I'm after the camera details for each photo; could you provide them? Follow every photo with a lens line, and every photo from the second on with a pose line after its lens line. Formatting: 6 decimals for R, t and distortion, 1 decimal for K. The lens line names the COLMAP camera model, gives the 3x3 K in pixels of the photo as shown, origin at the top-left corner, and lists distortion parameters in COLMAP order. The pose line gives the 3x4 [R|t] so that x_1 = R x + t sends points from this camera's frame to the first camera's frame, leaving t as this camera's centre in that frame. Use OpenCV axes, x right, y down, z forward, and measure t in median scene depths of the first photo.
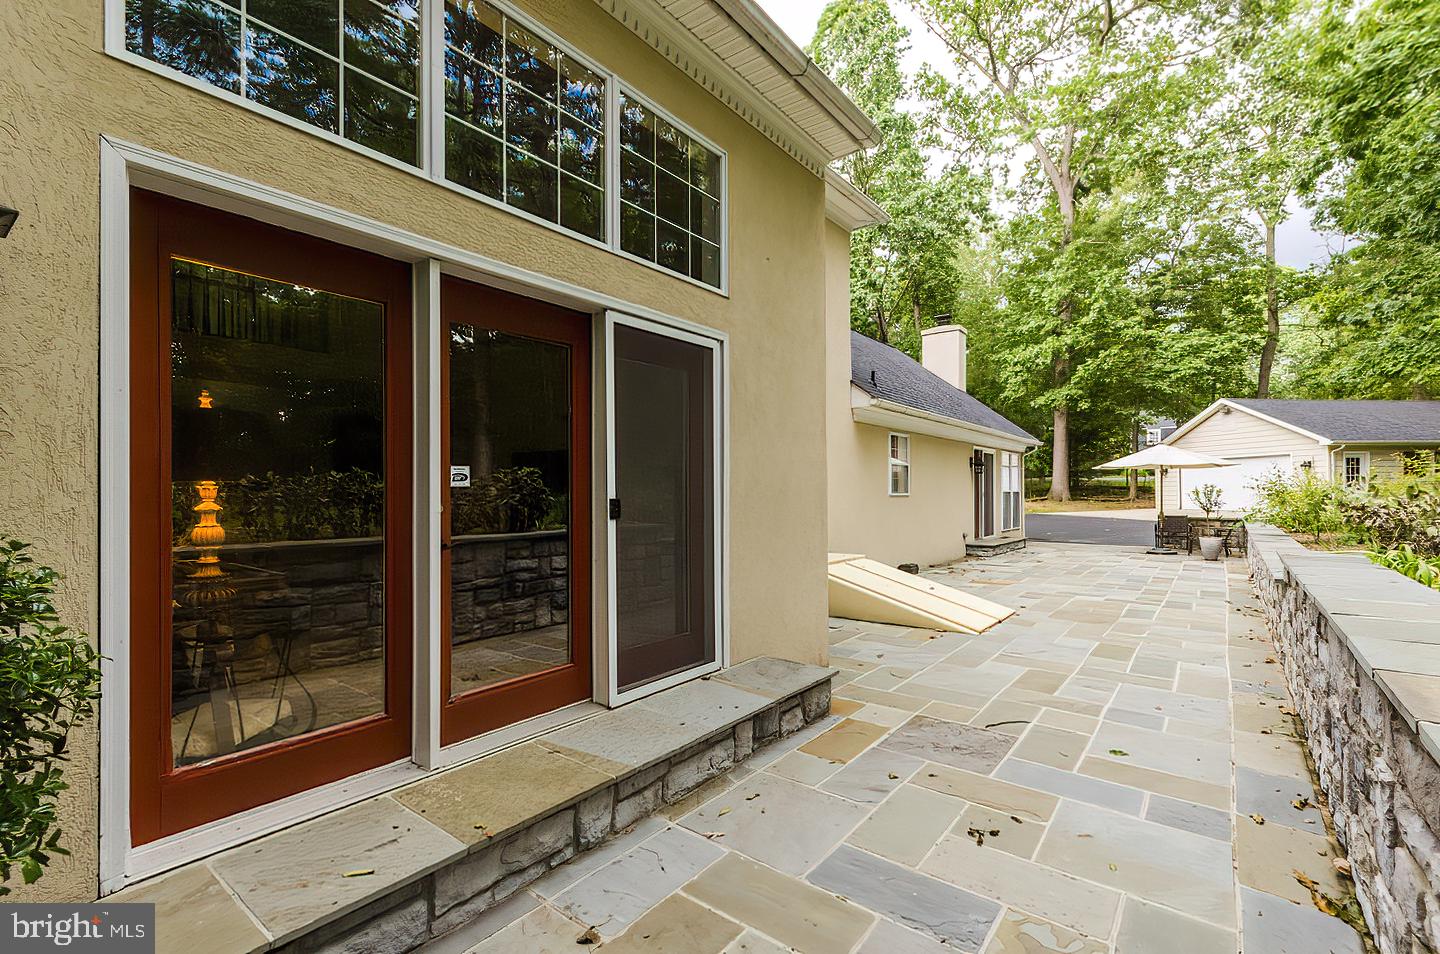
lens RADIAL K [[639.5, 0, 723.5], [0, 639.5, 487.5], [0, 0, 1]] dist [-0.000116, 0.000170]
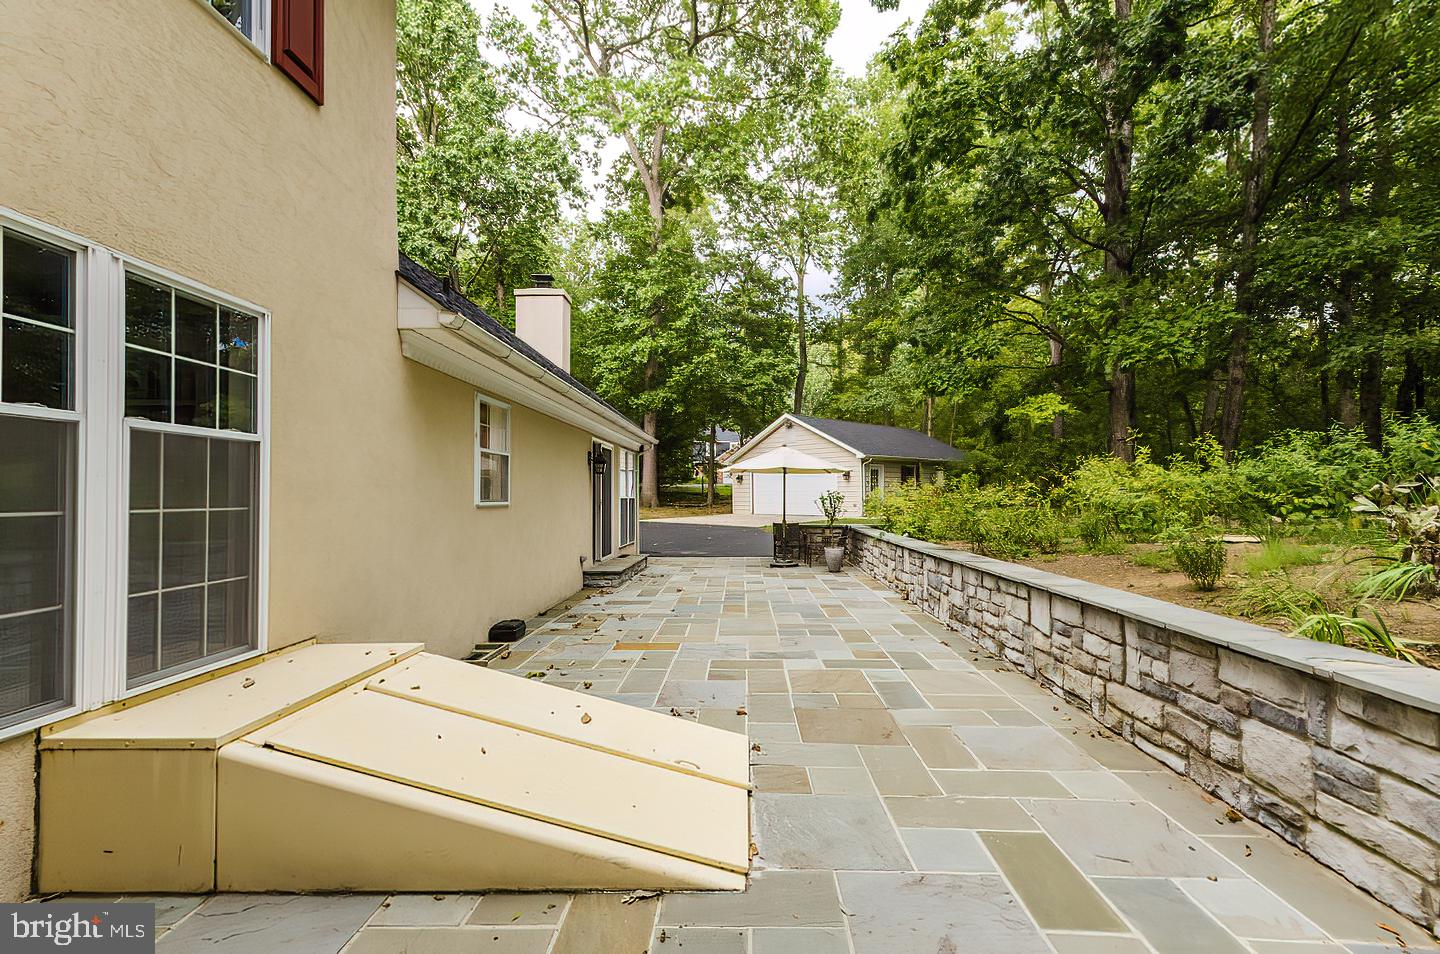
lens RADIAL K [[647.8, 0, 747.0], [0, 647.8, 483.6], [0, 0, 1]] dist [0.044312, 0.000155]
pose [[0.787831, 0.012746, 0.615759, 0.034346], [-0.003931, 0.999870, -0.015667, 0.000182], [-0.615878, 0.009923, 0.787779, 0.147646]]
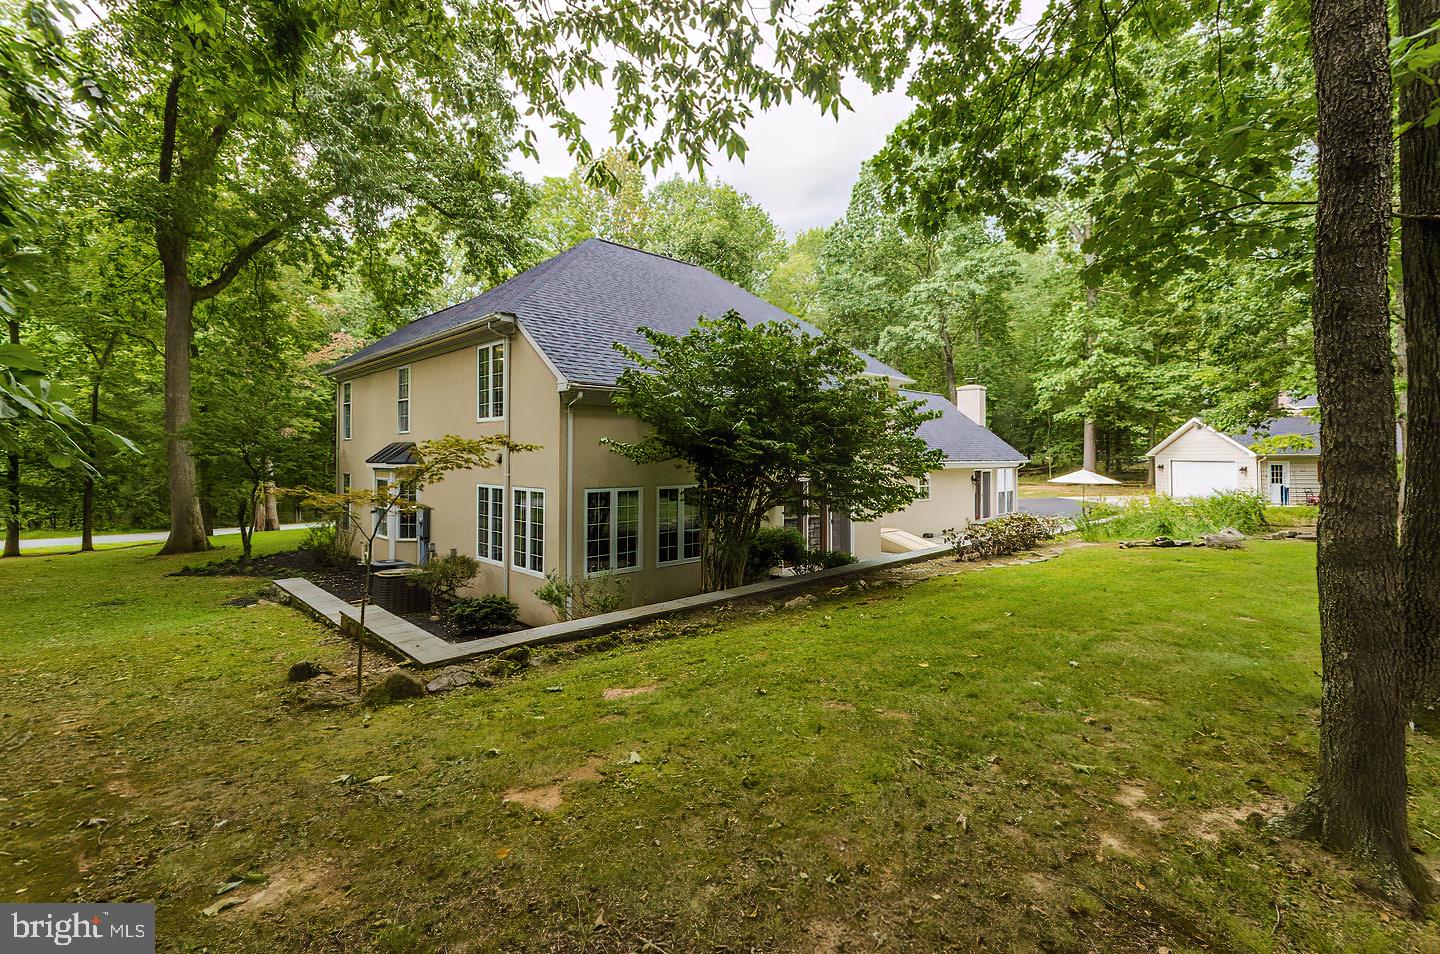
lens RADIAL K [[639.9, 0, 720.2], [0, 639.9, 453.6], [0, 0, 1]] dist [0.000337, 0.000102]
pose [[0.991924, 0.005258, -0.126724, -0.049101], [-0.005125, 0.999986, 0.001371, -0.054139], [0.126729, -0.000710, 0.991937, -0.451381]]
